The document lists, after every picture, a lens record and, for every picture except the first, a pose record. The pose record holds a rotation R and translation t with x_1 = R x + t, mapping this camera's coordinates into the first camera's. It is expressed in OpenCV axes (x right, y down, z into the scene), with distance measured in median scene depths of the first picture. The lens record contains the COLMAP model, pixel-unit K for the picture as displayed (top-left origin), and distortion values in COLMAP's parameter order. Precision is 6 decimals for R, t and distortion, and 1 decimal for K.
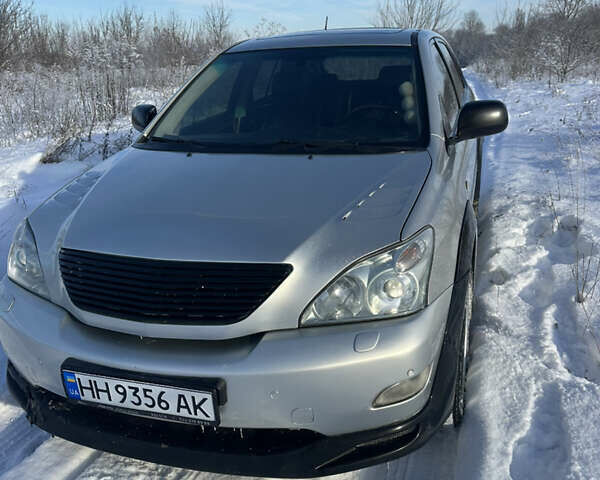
lens RADIAL K [[547.8, 0, 300.0], [0, 547.8, 240.0], [0, 0, 1]] dist [0.111163, -0.176935]
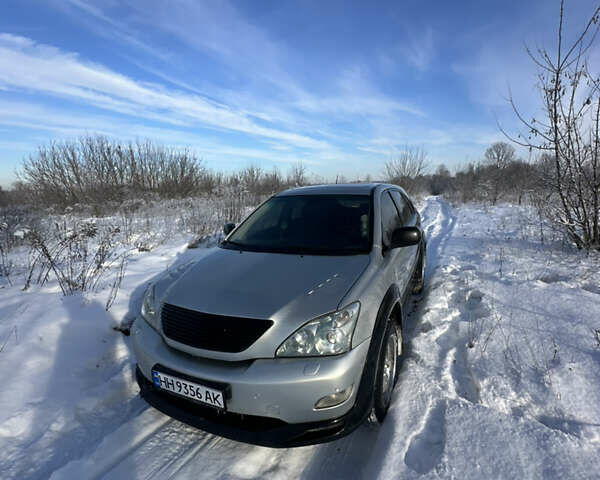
lens RADIAL K [[312.4, 0, 299.6], [0, 312.4, 244.3], [0, 0, 1]] dist [0.000625, -0.000908]
pose [[0.990001, 0.027865, -0.138282, 0.147625], [-0.046985, 0.989456, -0.137002, -0.048500], [0.133006, 0.142129, 0.980871, -0.020880]]
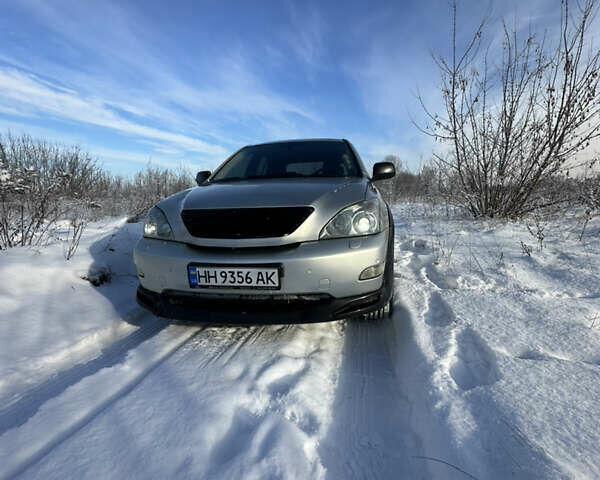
lens RADIAL K [[313.0, 0, 295.5], [0, 313.0, 250.7], [0, 0, 1]] dist [0.001040, 0.000767]
pose [[0.991299, -0.017344, 0.130483, -0.160673], [0.037109, 0.987896, -0.150611, 0.256494], [-0.126291, 0.154142, 0.979944, -0.025513]]
